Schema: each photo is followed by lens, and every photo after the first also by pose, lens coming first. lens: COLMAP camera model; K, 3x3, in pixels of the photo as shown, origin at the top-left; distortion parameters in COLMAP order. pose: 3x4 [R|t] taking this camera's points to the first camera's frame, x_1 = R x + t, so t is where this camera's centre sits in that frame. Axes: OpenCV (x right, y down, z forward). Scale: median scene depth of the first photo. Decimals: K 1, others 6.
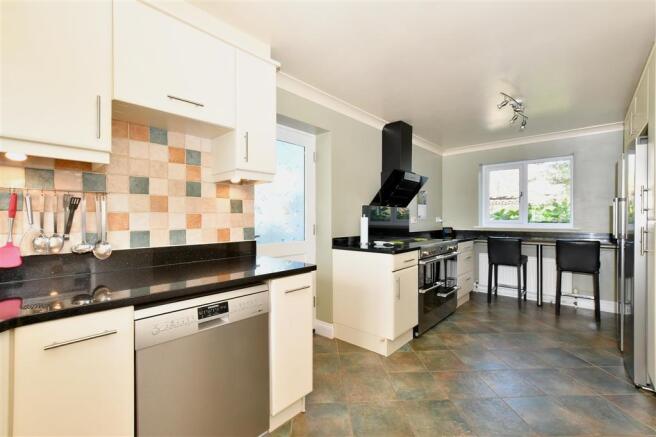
lens RADIAL K [[288.4, 0, 326.9], [0, 288.4, 219.8], [0, 0, 1]] dist [-0.000289, -0.000005]
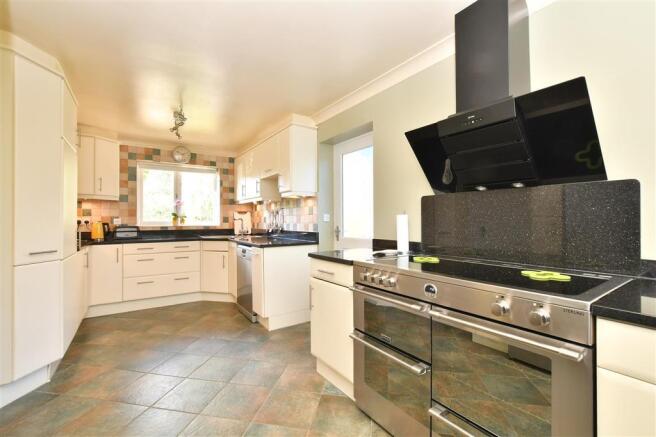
lens RADIAL K [[288.4, 0, 327.7], [0, 288.4, 217.7], [0, 0, 1]] dist [-0.000289, -0.000005]
pose [[-0.236807, 0.000652, -0.971556, 1.277631], [0.001563, 0.999999, 0.000290, -0.008429], [0.971555, -0.001450, -0.236808, 1.477298]]
